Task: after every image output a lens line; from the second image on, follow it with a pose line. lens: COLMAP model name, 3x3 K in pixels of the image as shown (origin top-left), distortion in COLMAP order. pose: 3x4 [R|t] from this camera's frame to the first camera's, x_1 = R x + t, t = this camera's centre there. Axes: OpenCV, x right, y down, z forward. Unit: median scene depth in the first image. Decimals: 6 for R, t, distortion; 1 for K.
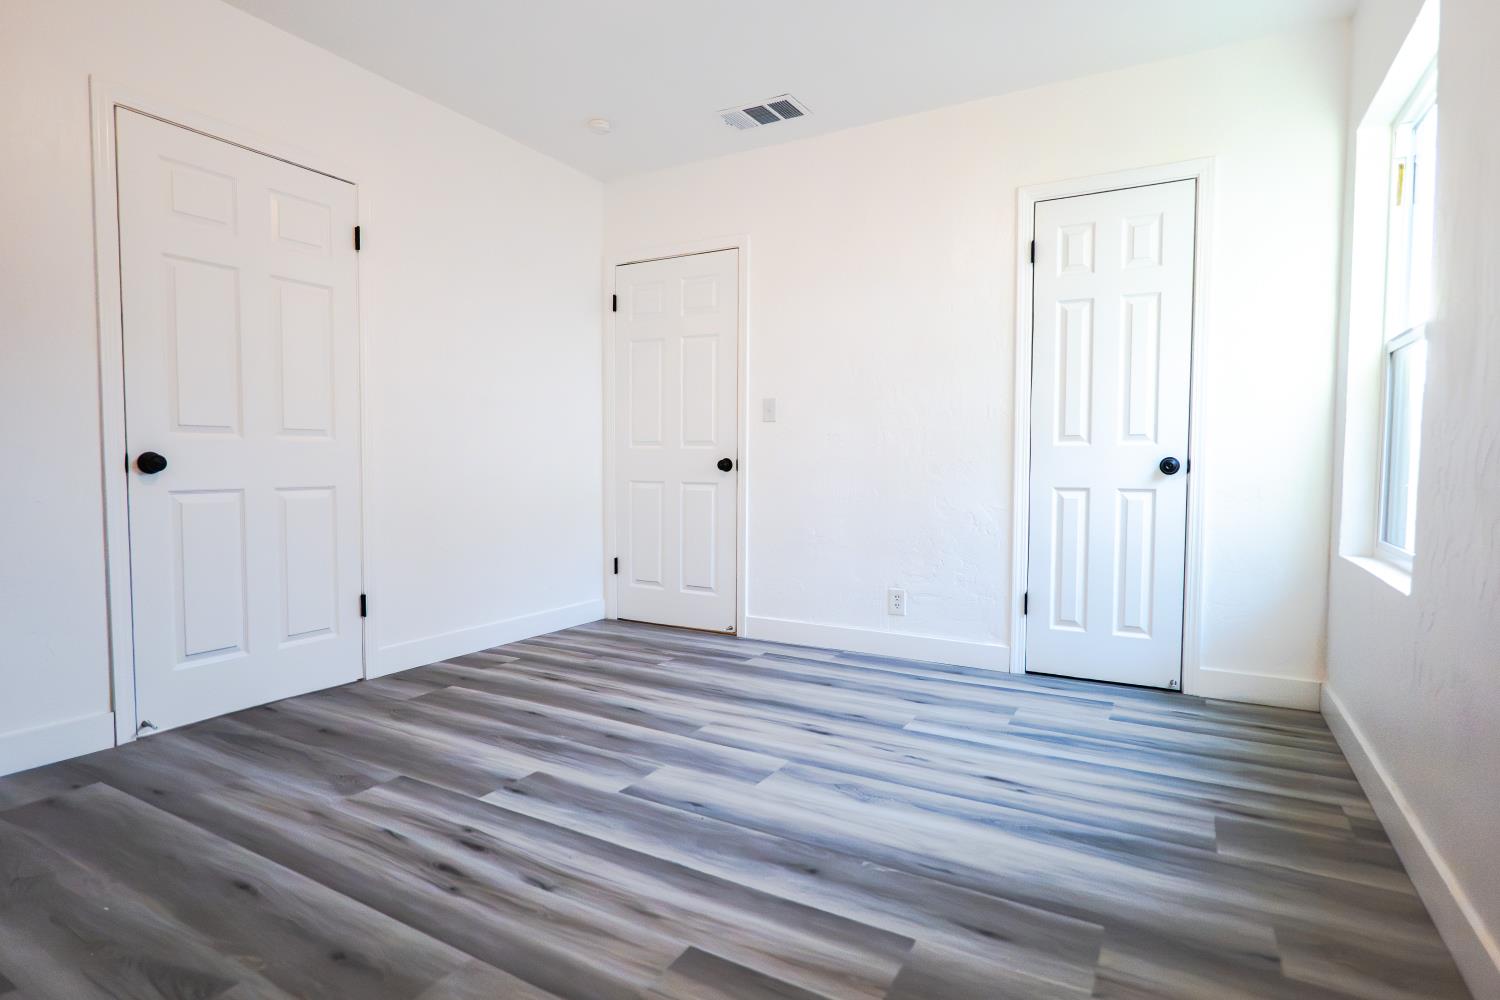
lens RADIAL K [[779.4, 0, 750.0], [0, 779.4, 500.0], [0, 0, 1]] dist [-0.024006, 0.012057]
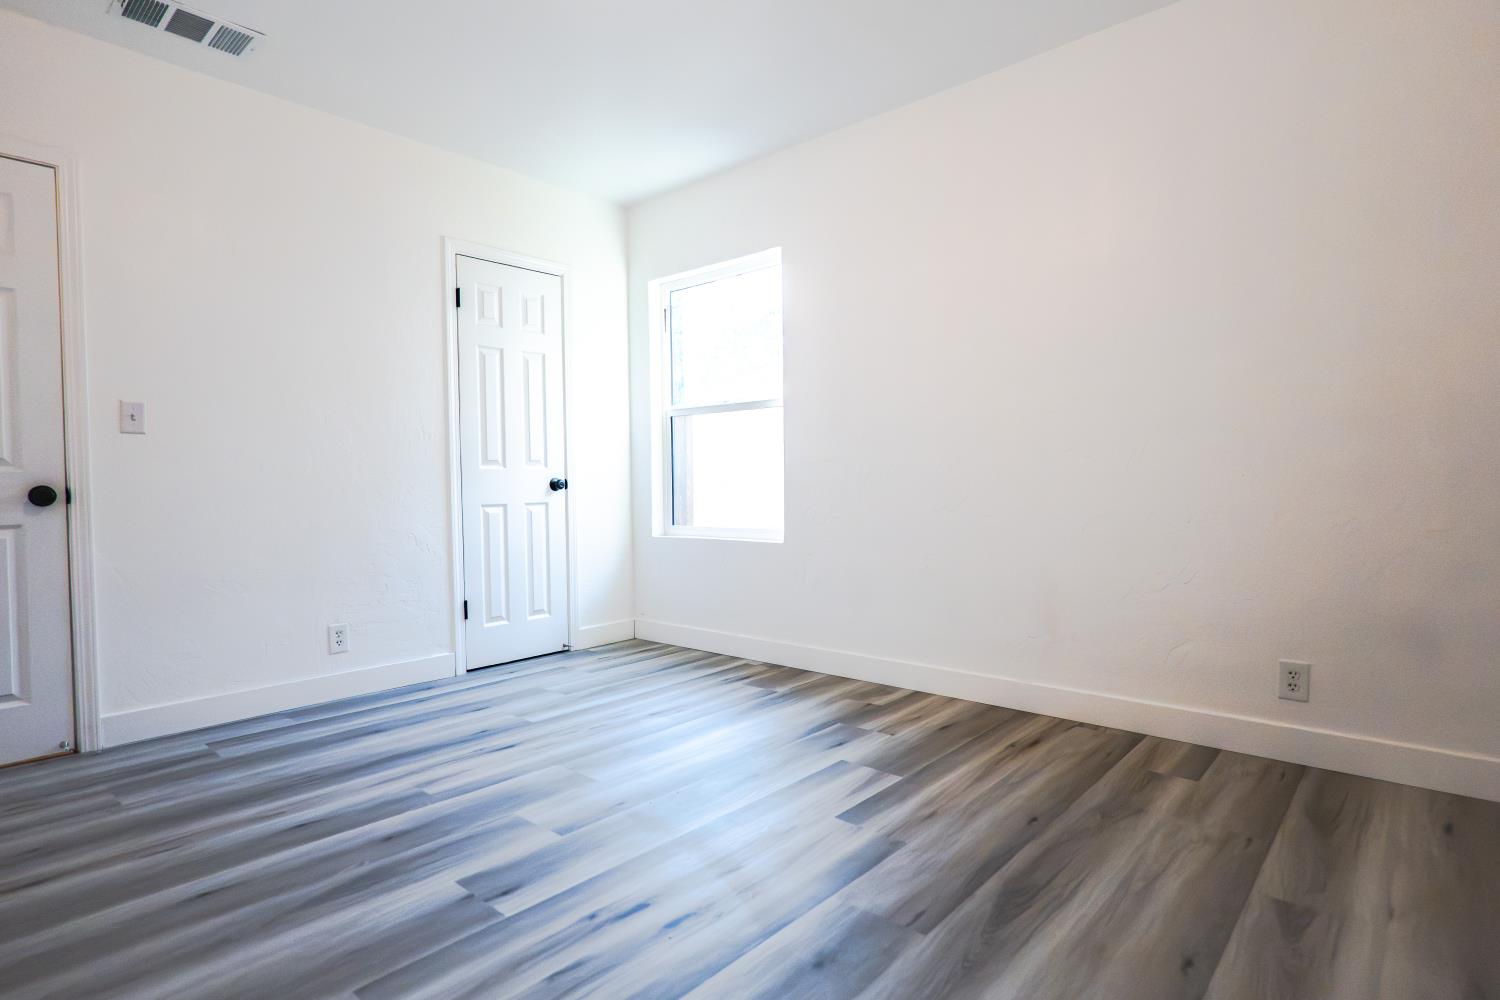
lens RADIAL K [[779.4, 0, 750.0], [0, 779.4, 500.0], [0, 0, 1]] dist [-0.024006, 0.012057]
pose [[0.203974, -0.029855, 0.978521, -0.698865], [0.065144, 0.997733, 0.016862, -0.017439], [-0.976806, 0.060305, 0.205457, 0.388371]]
